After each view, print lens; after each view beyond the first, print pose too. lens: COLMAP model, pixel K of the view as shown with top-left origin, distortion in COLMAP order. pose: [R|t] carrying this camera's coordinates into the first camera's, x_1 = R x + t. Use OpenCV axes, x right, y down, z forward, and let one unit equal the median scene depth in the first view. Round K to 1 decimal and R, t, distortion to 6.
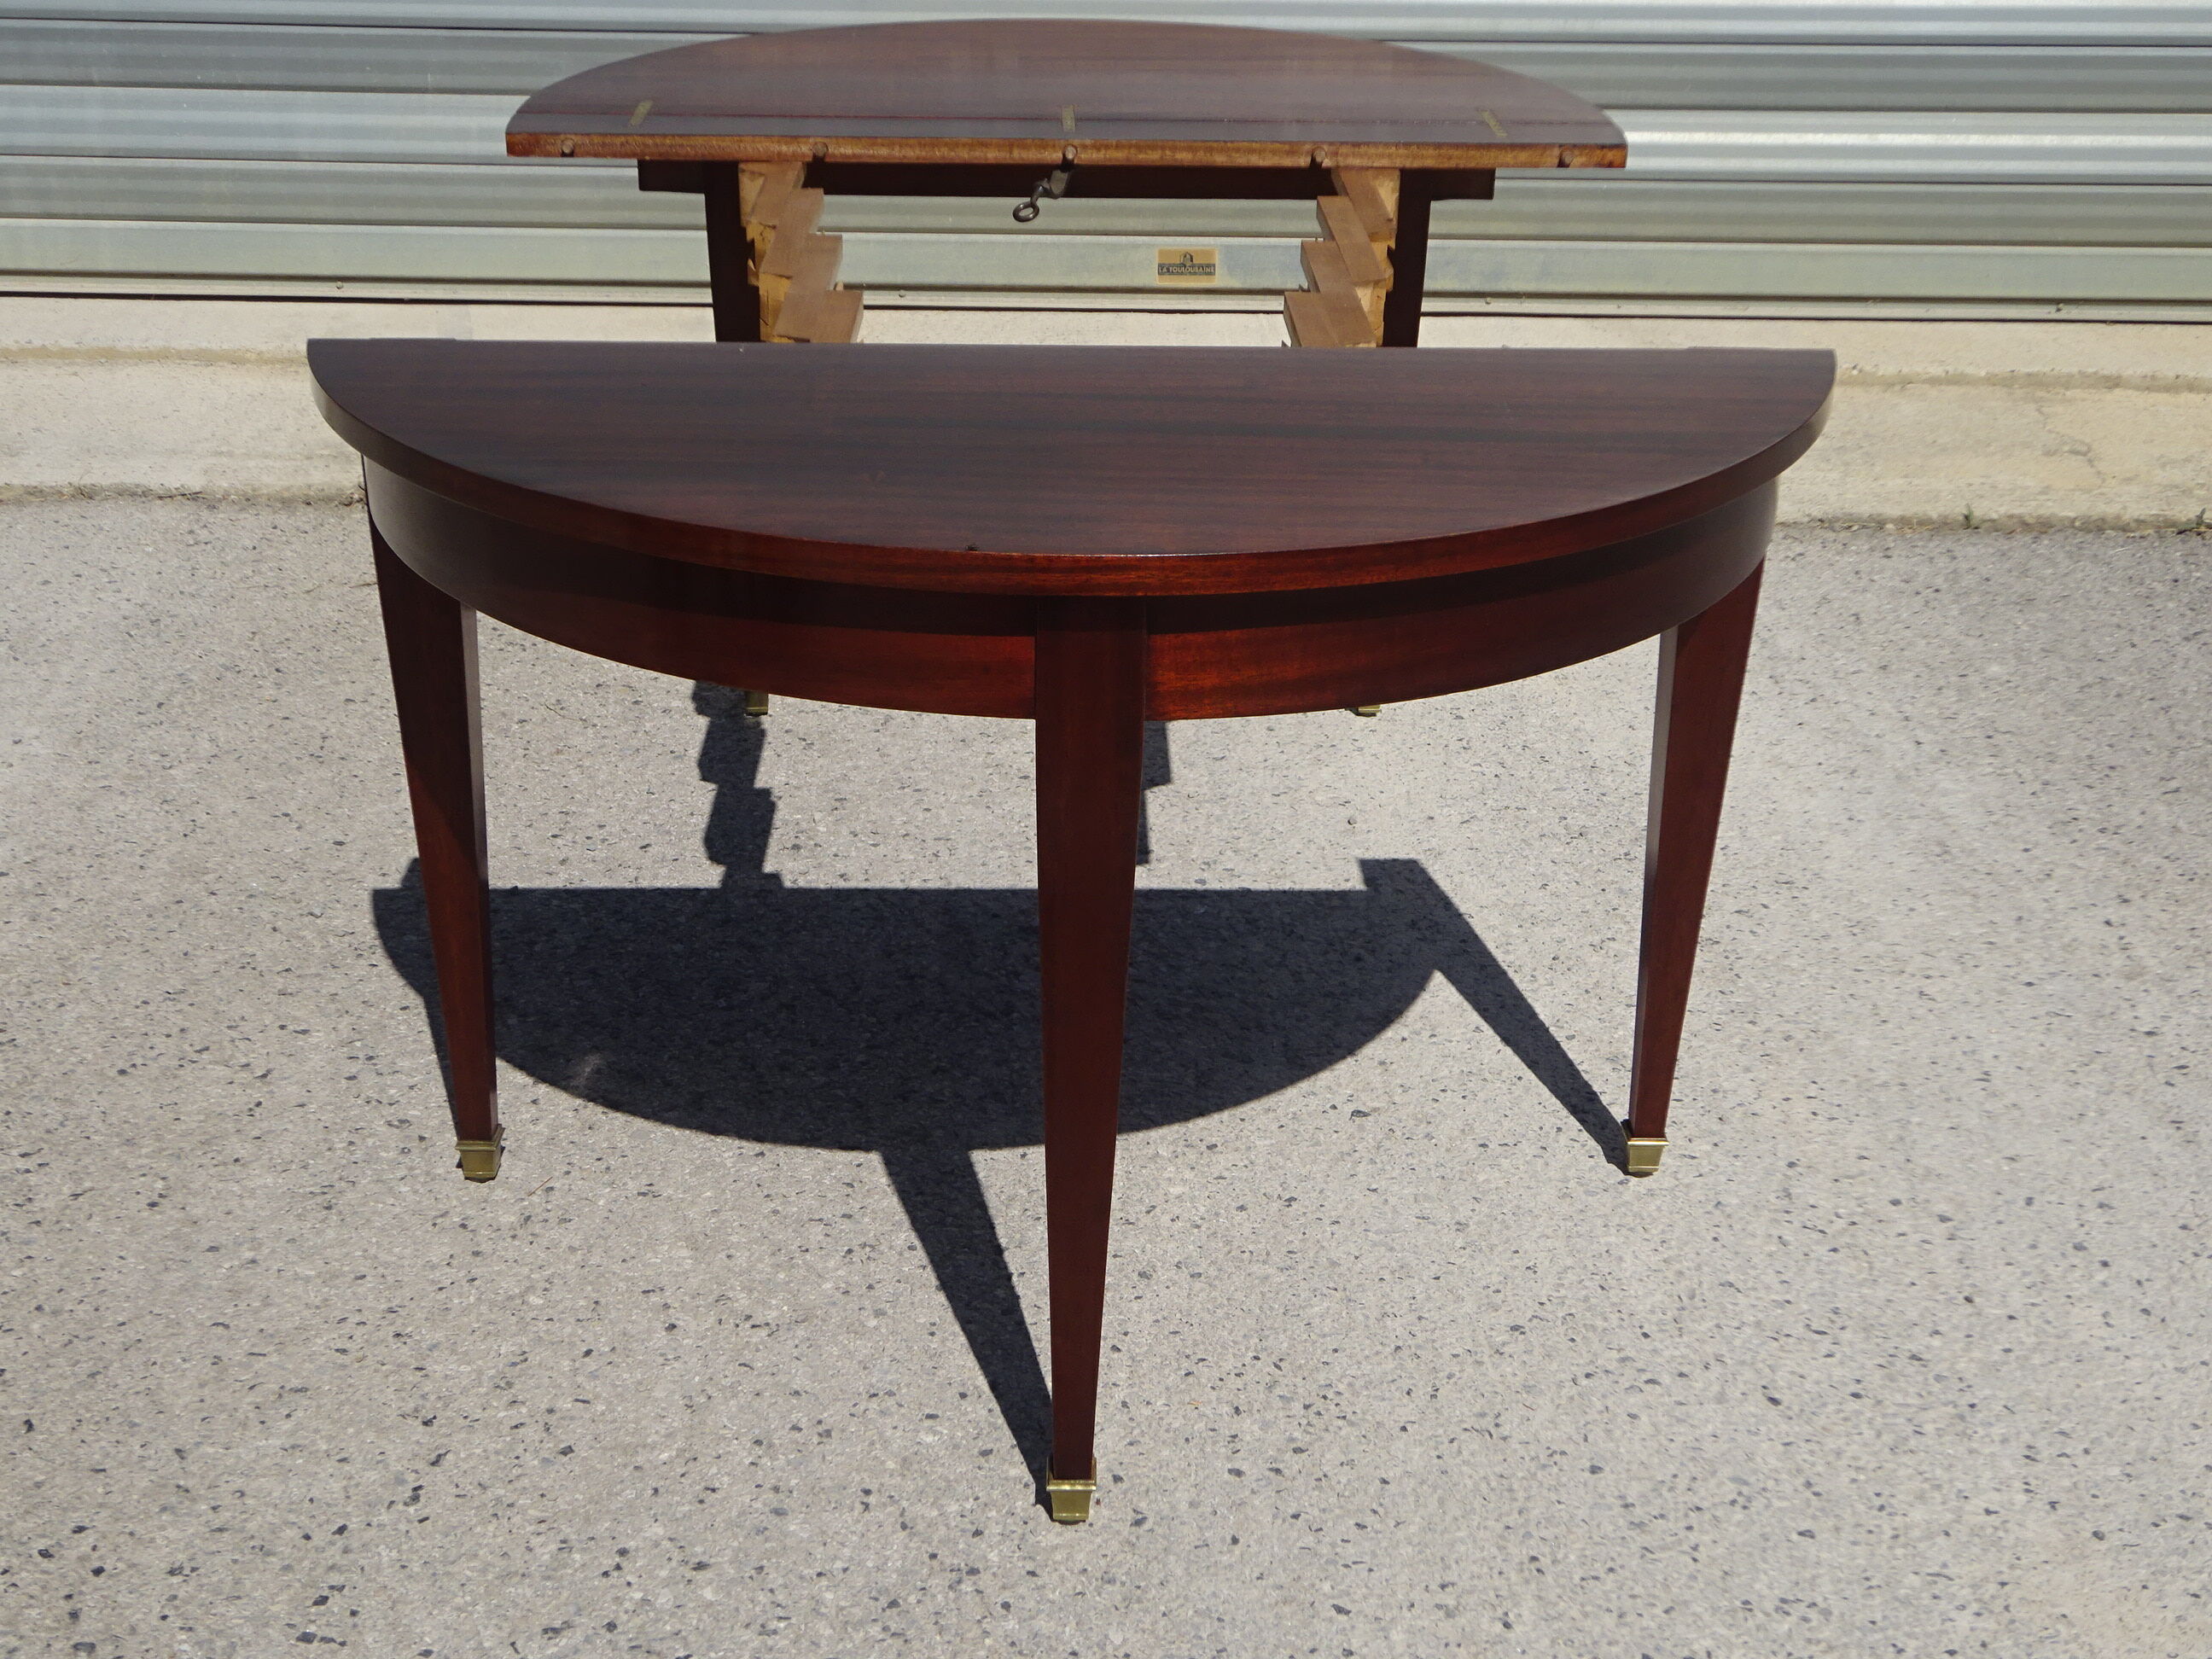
lens RADIAL K [[2810.3, 0, 1112.2], [0, 2810.3, 838.2], [0, 0, 1]] dist [0.046511, 0.000000]
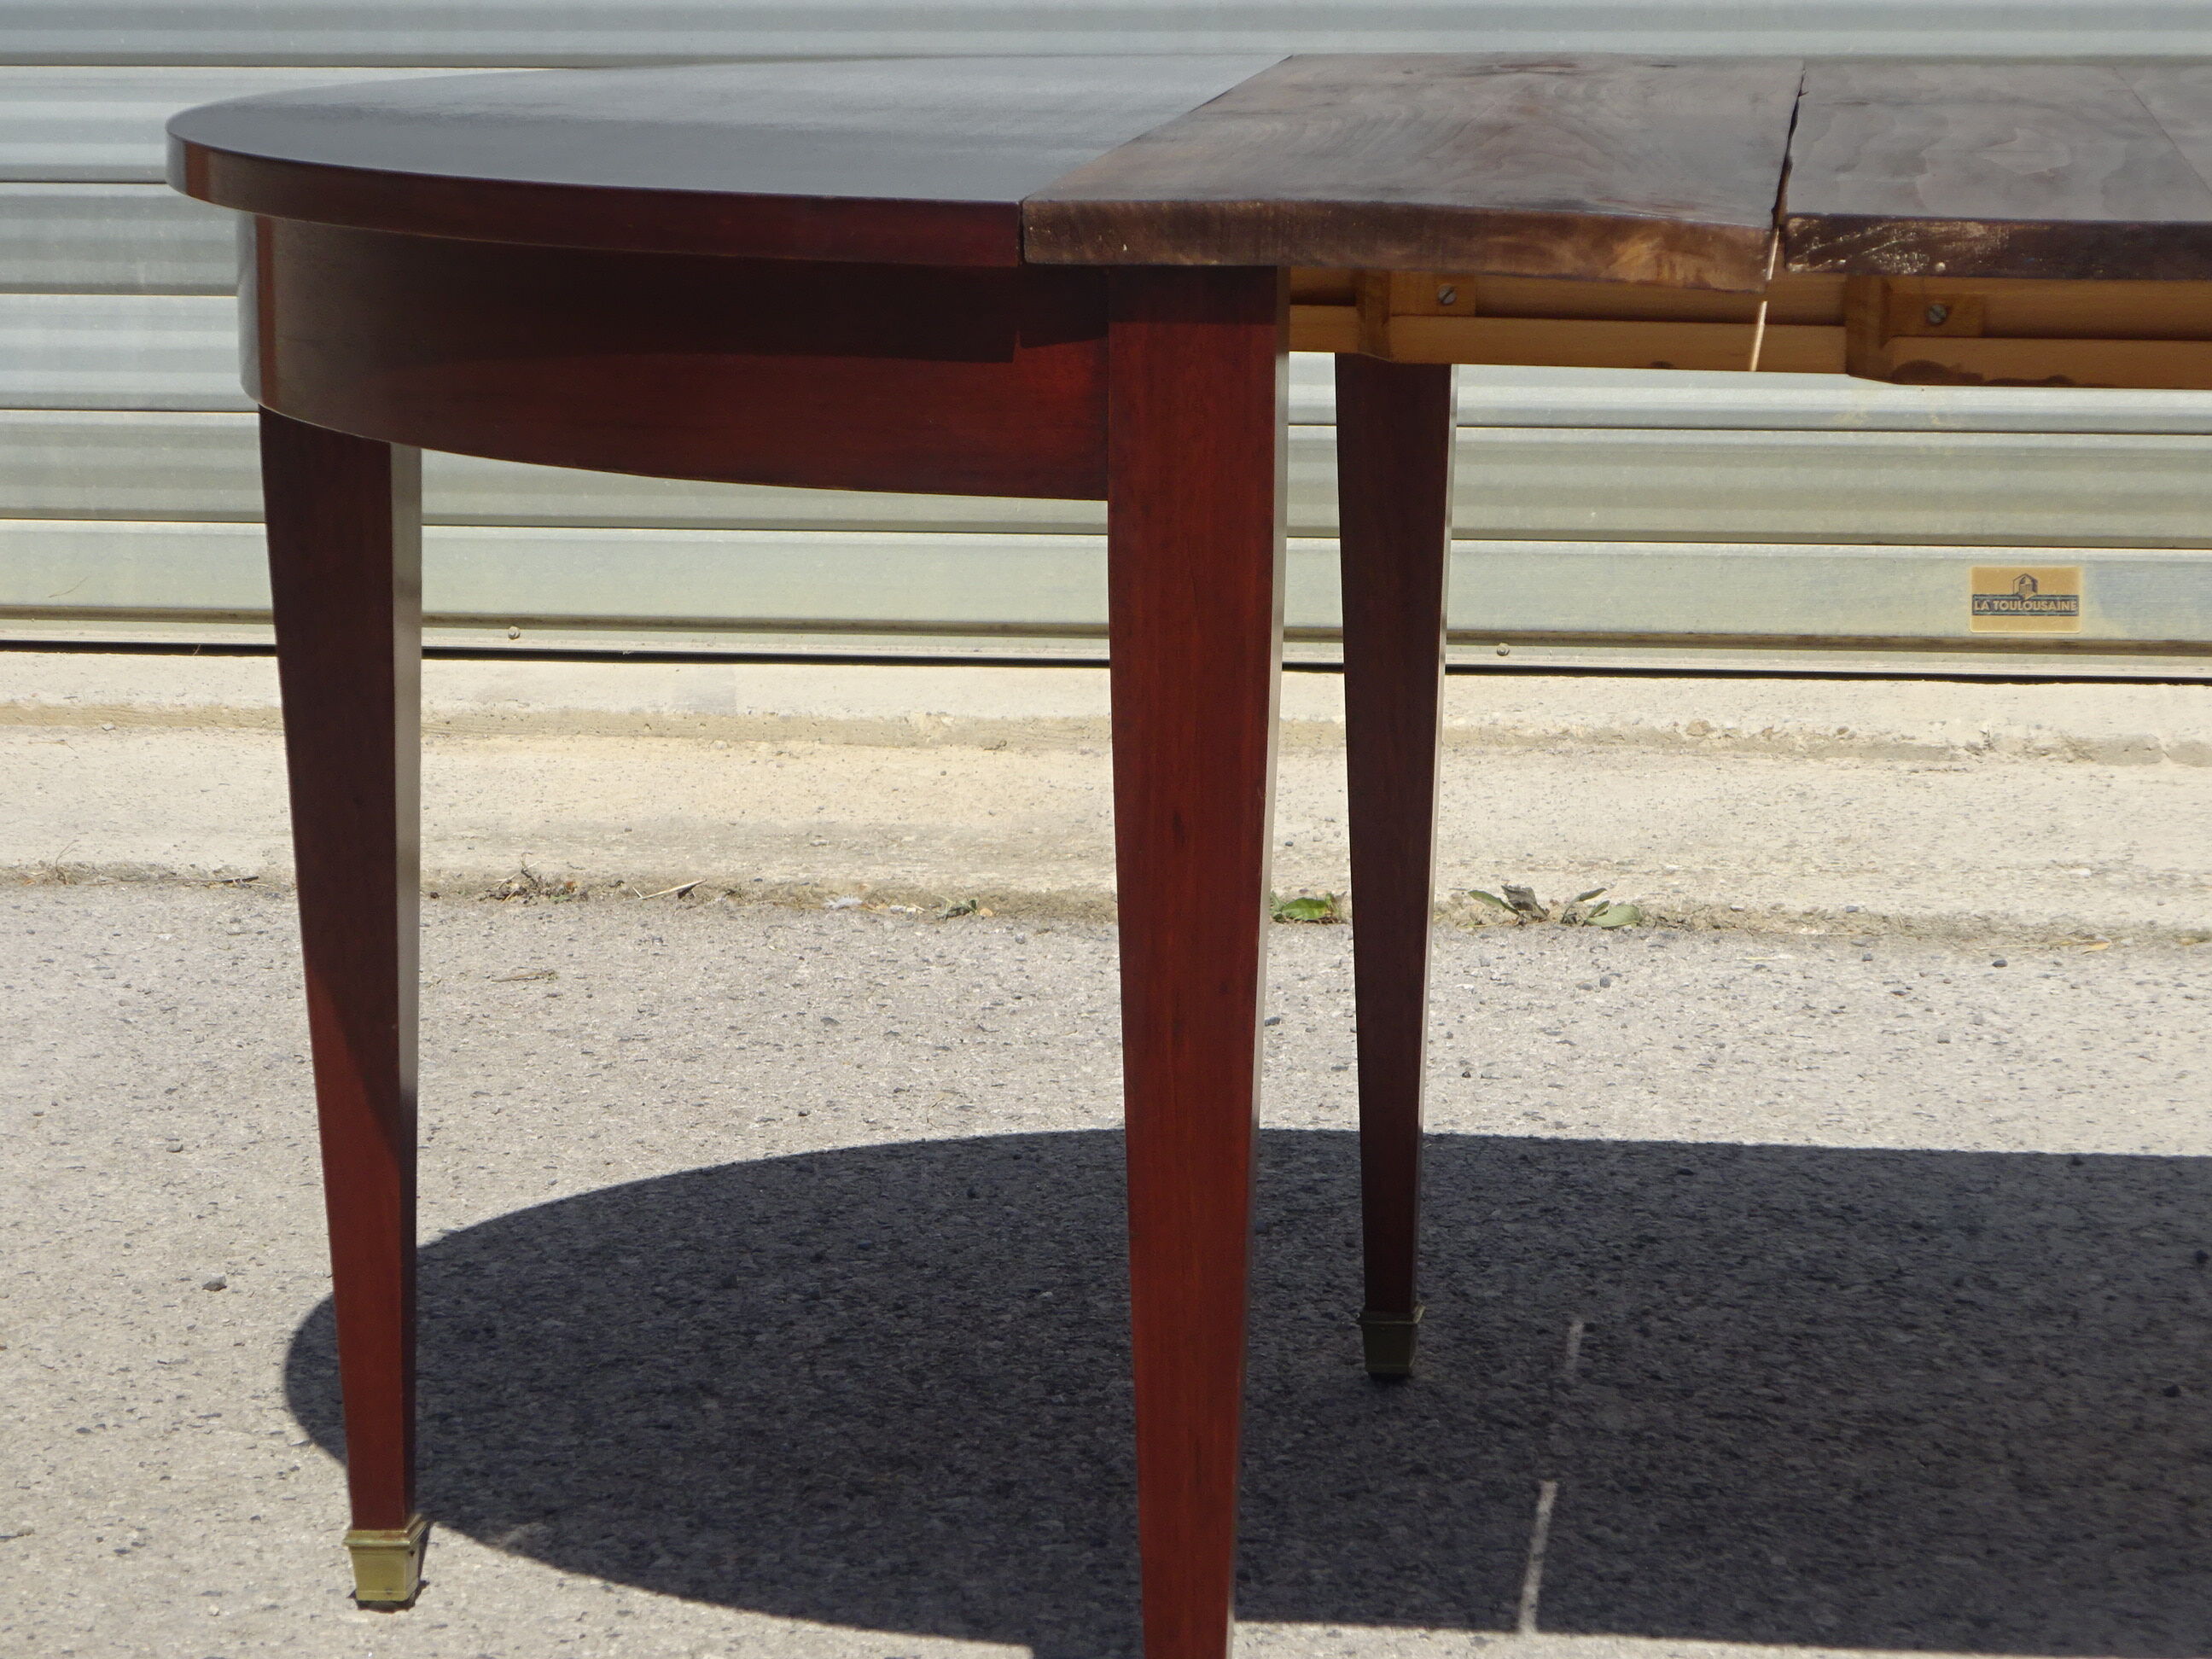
lens RADIAL K [[6067.7, 0, 1128.9], [0, 6067.7, 873.2], [0, 0, 1]] dist [0.027855, 0.000000]
pose [[0.987268, 0.012464, -0.158579, 0.089587], [-0.052269, 0.966987, -0.249408, 0.317883], [0.150235, 0.254521, 0.955326, -0.282432]]
